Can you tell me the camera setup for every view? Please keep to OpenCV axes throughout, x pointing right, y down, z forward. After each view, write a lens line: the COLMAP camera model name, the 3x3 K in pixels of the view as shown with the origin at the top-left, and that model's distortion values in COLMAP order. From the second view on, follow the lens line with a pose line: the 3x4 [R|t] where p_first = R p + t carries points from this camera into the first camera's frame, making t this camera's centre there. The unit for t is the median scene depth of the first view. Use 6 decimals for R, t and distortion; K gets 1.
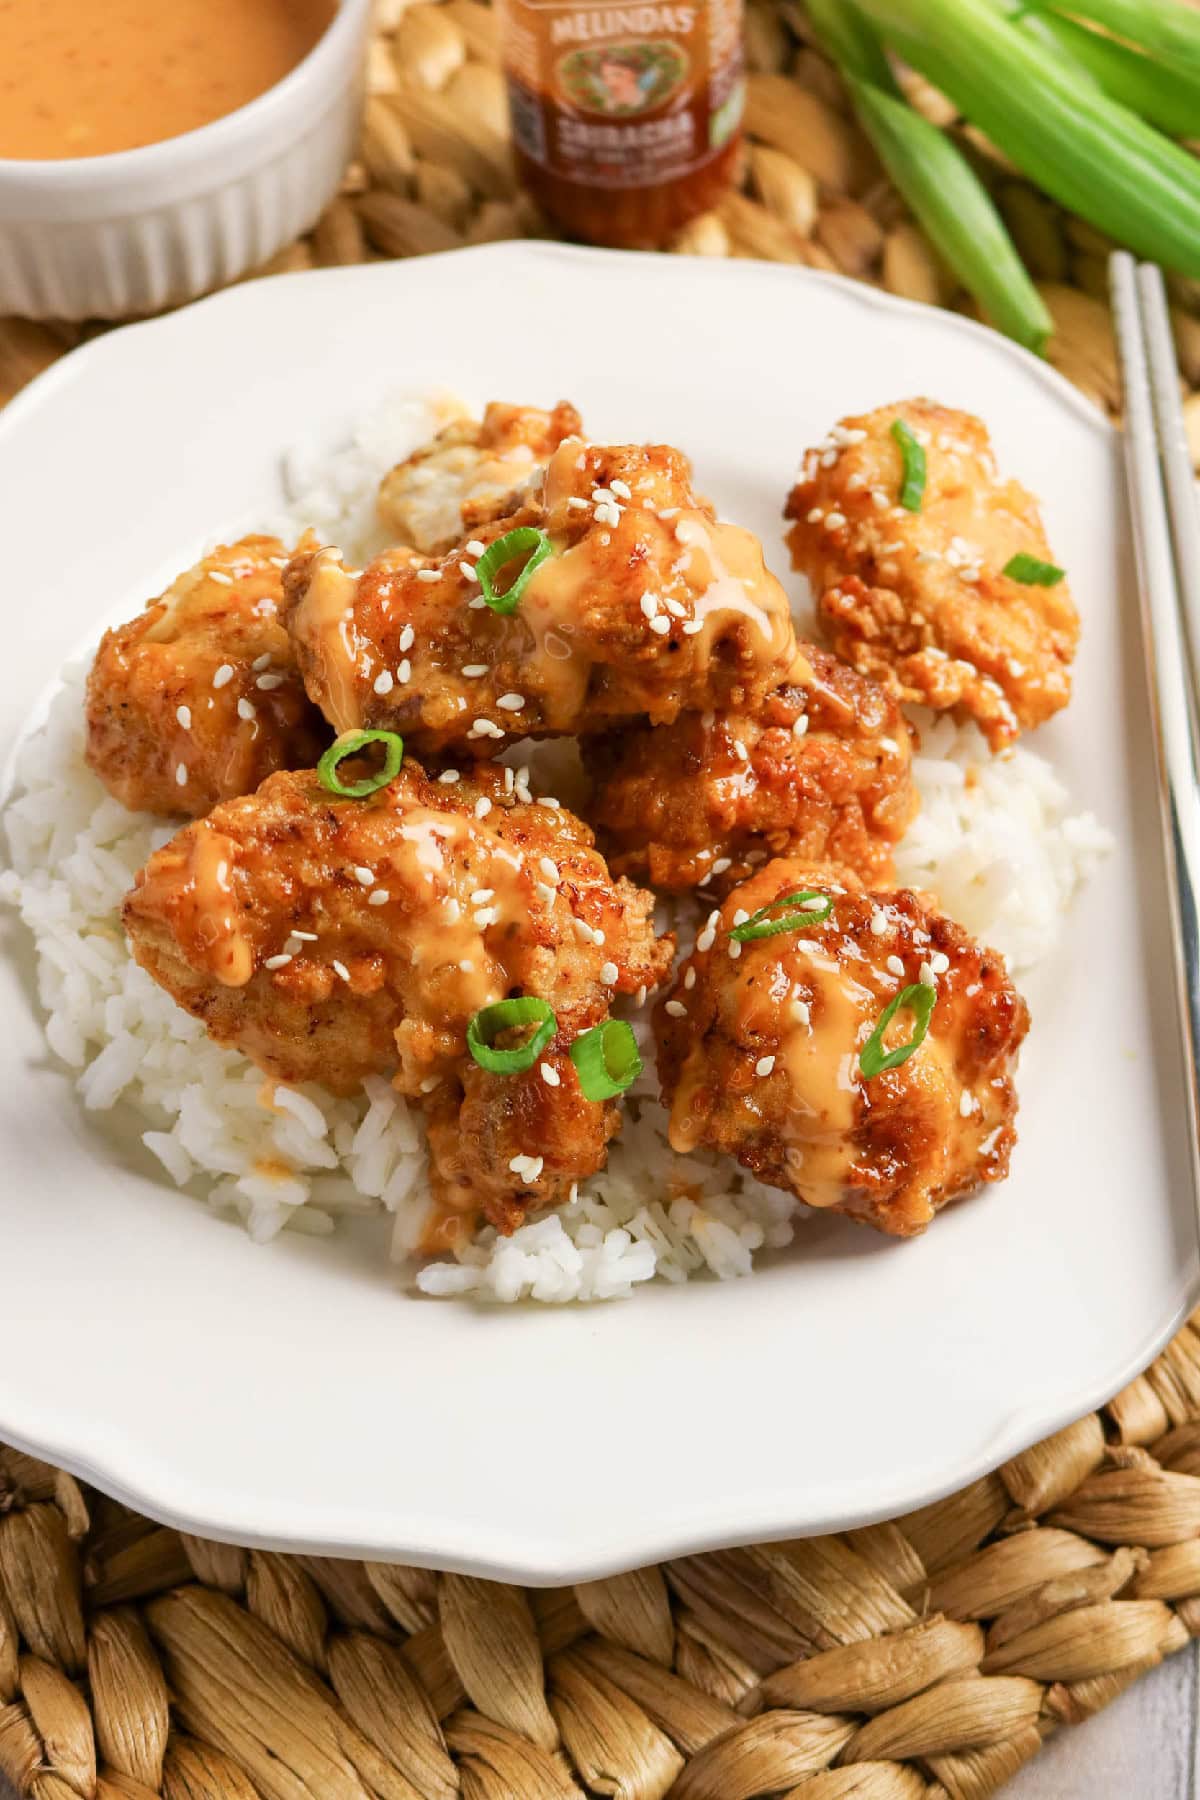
lens RADIAL K [[3072.5, 0, 625.3], [0, 3072.5, 1093.1], [0, 0, 1]] dist [-0.094957, 0.000000]
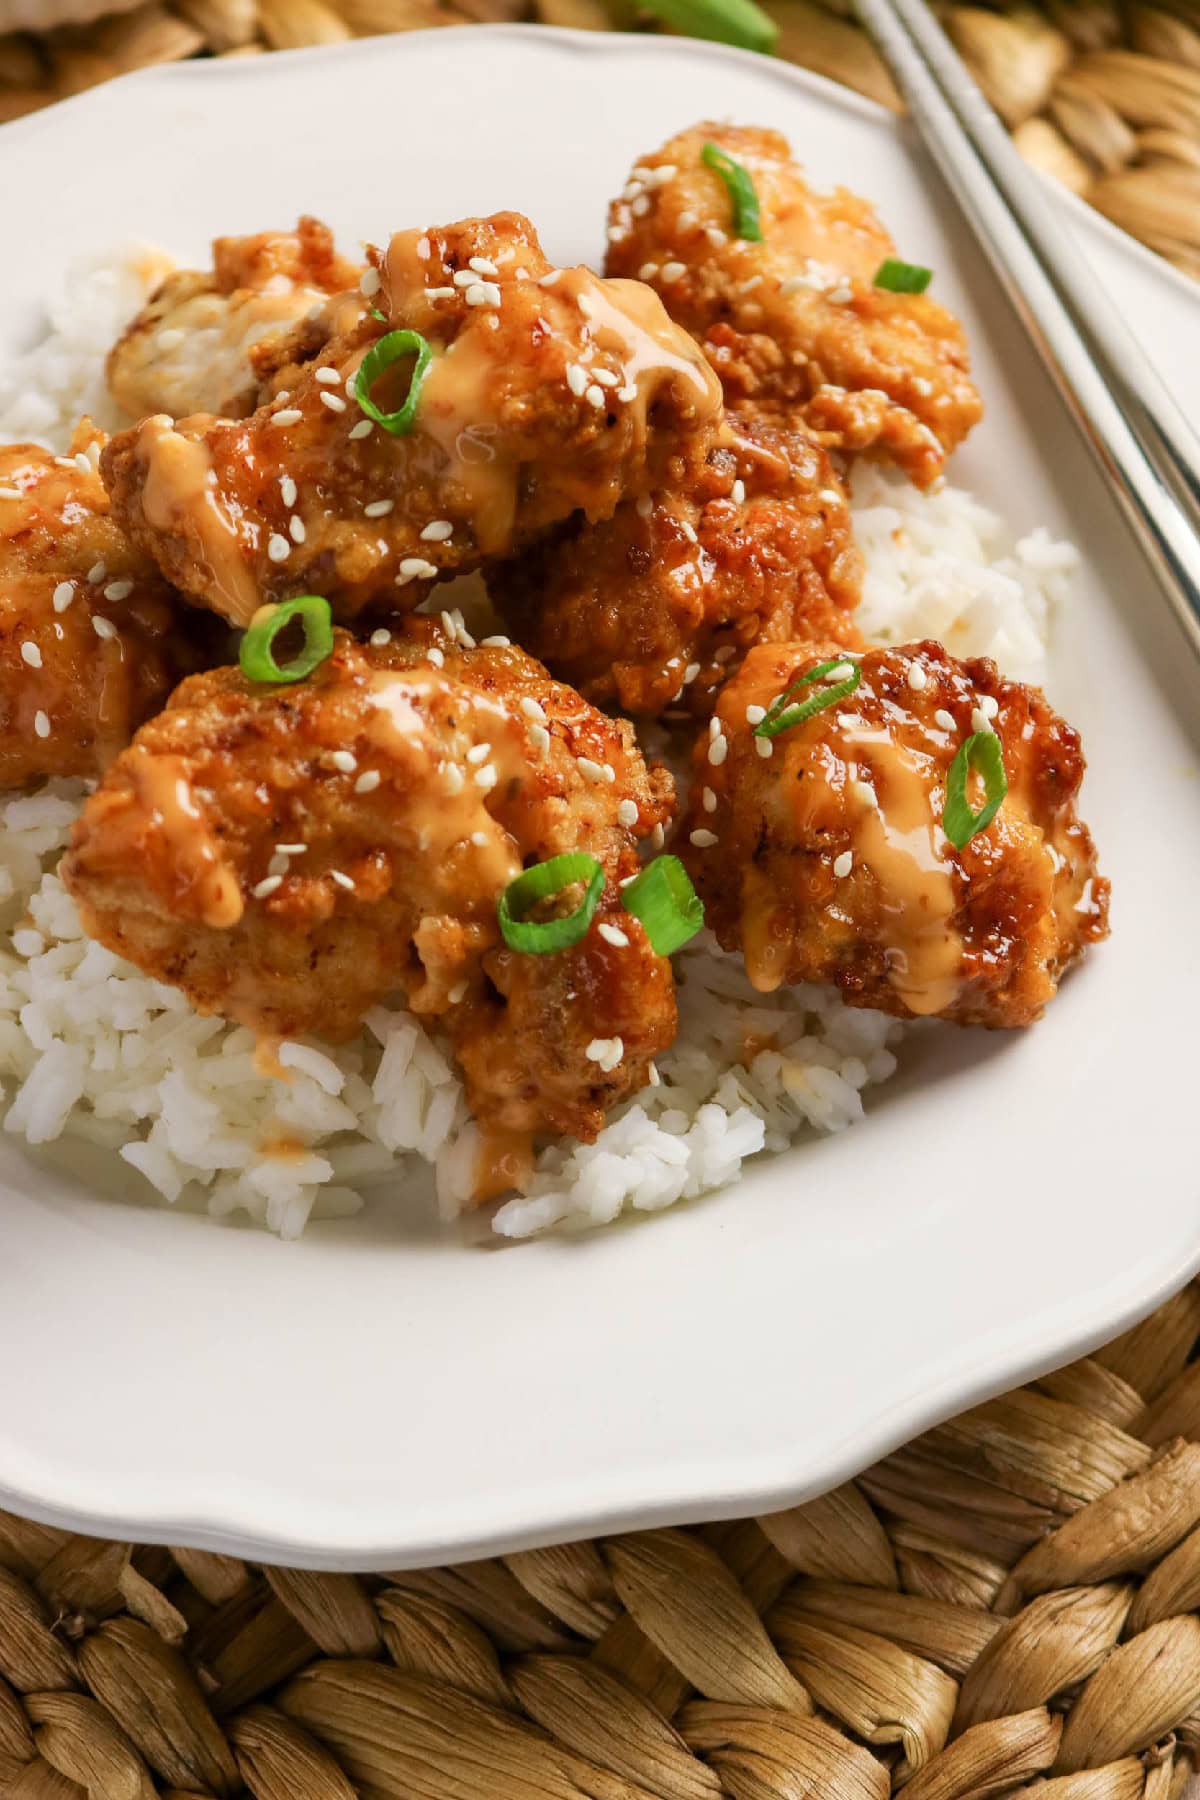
lens RADIAL K [[3762.6, 0, 594.9], [0, 3762.6, 1043.0], [0, 0, 1]] dist [-0.054834, 0.000000]
pose [[0.950996, -0.255611, 0.173982, -0.209535], [0.262980, 0.964587, -0.020315, 0.040941], [-0.162628, 0.065074, 0.984539, -0.020836]]
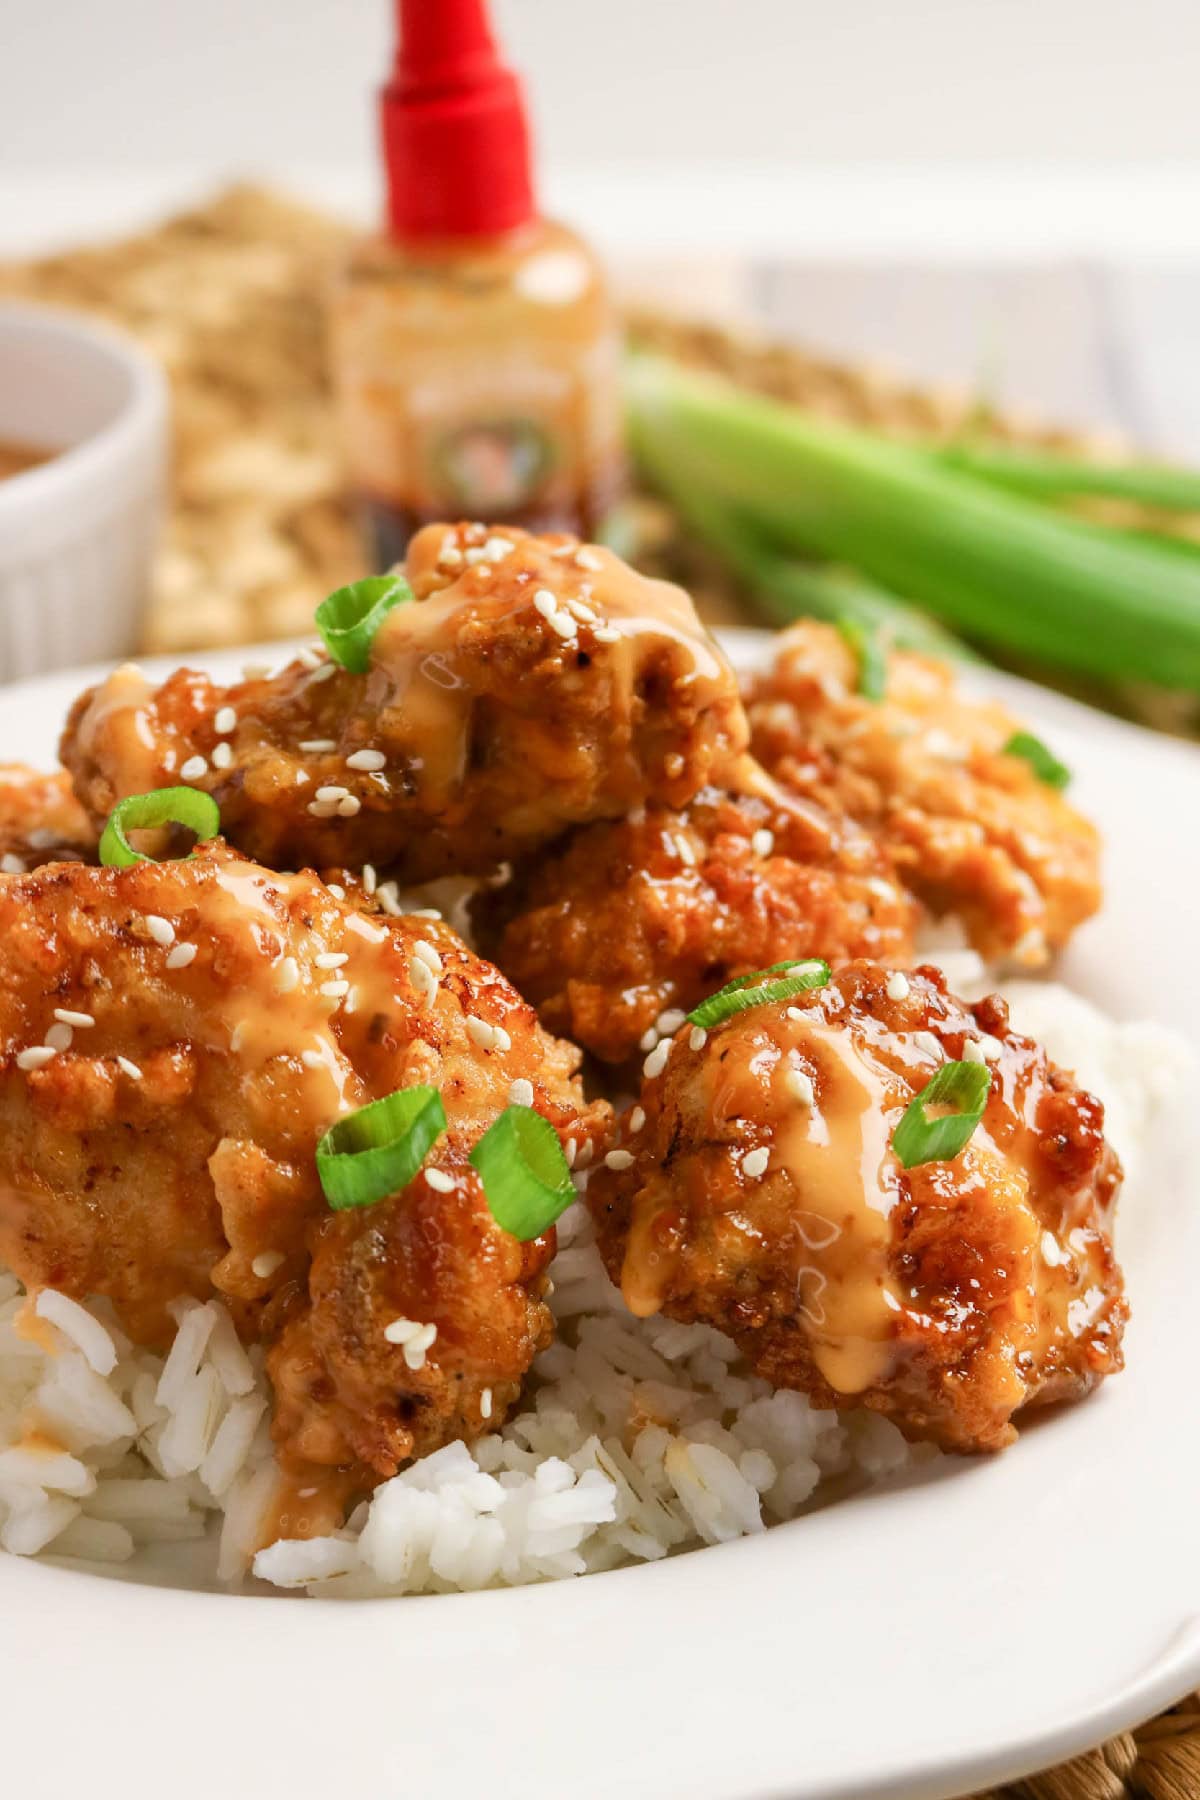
lens RADIAL K [[2951.3, 0, 684.7], [0, 2951.3, 1088.7], [0, 0, 1]] dist [-0.070466, 0.000000]
pose [[0.996518, -0.059066, 0.058854, -0.007484], [0.078797, 0.897926, -0.433036, 0.250175], [-0.027269, 0.436166, 0.899453, 0.392193]]
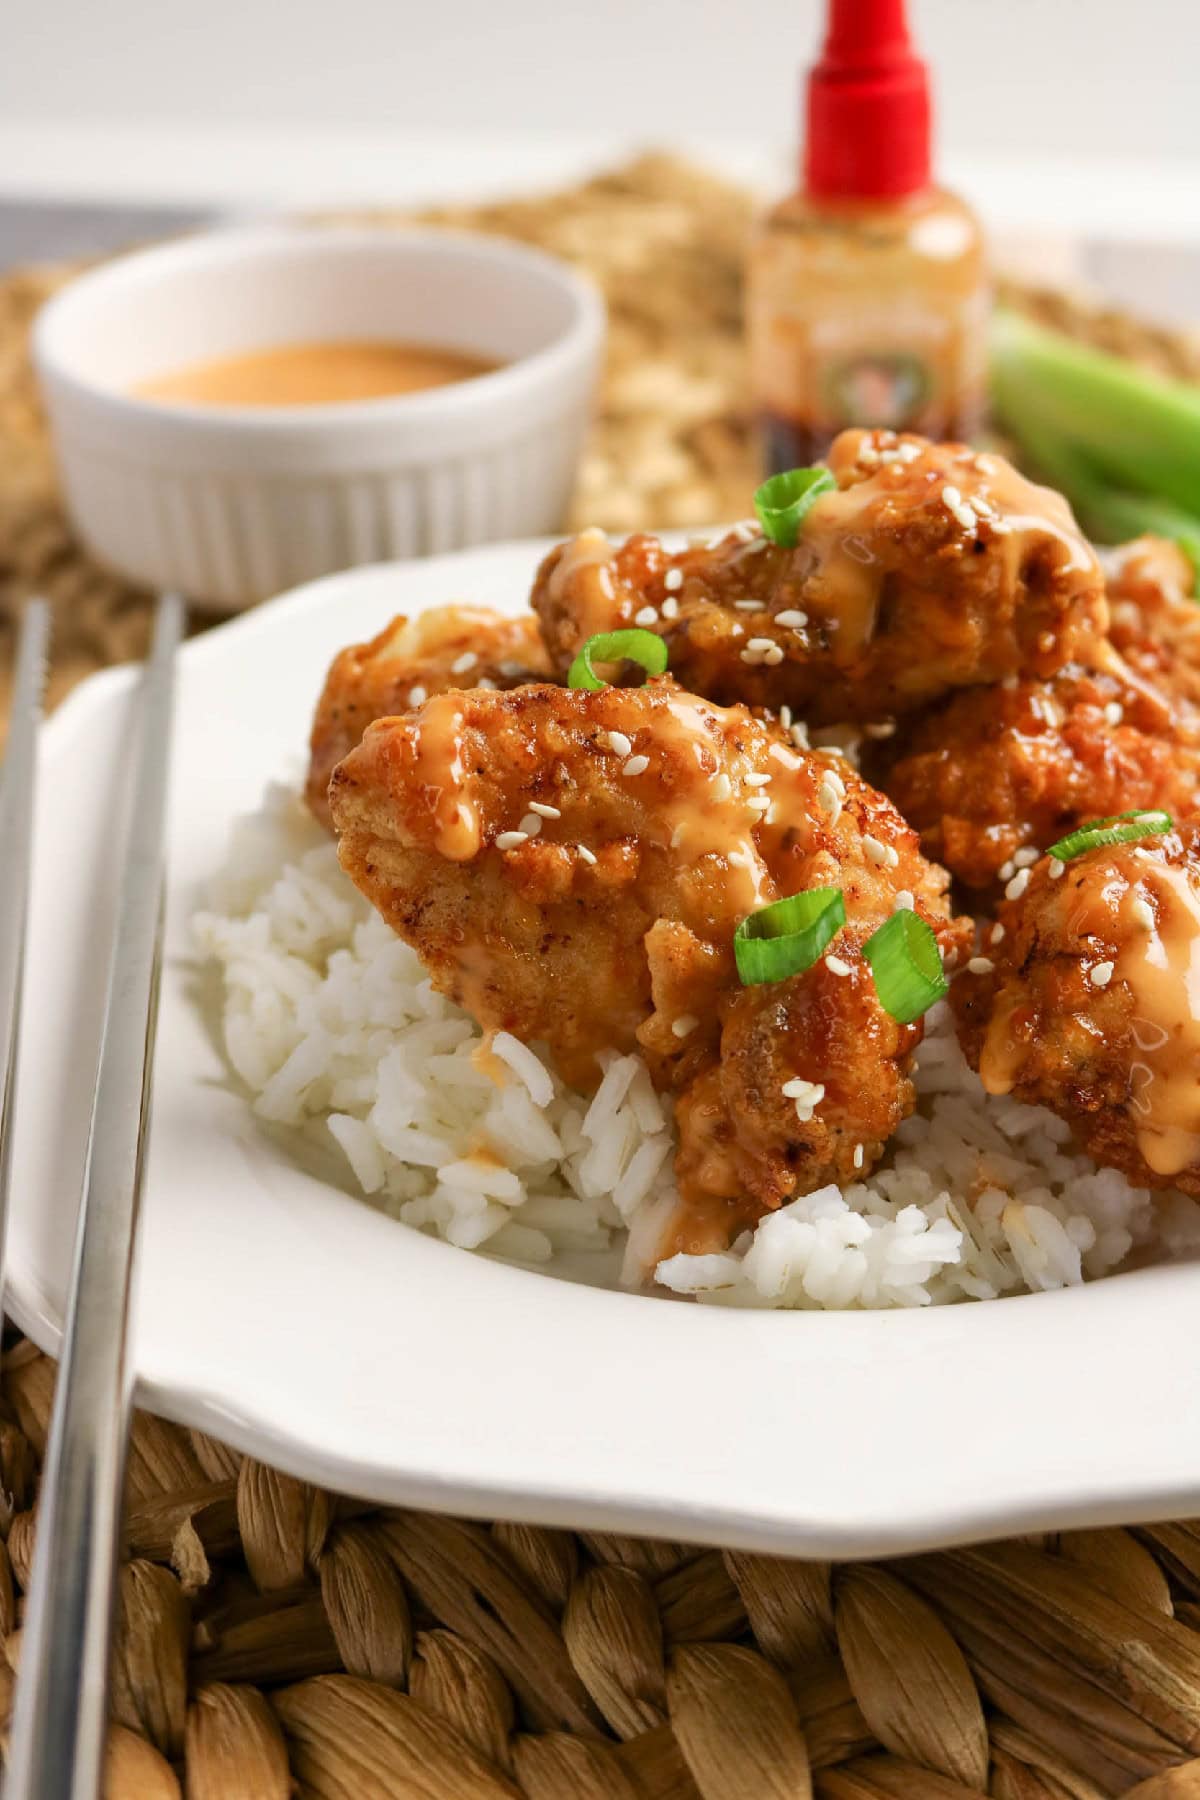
lens RADIAL K [[2568.5, 0, 610.5], [0, 2568.5, 940.0], [0, 0, 1]] dist [-0.072239, 0.000000]
pose [[0.997699, 0.021168, -0.064408, -0.039214], [-0.047493, 0.896173, -0.441156, 0.278127], [0.048382, 0.443199, 0.895116, 0.373070]]
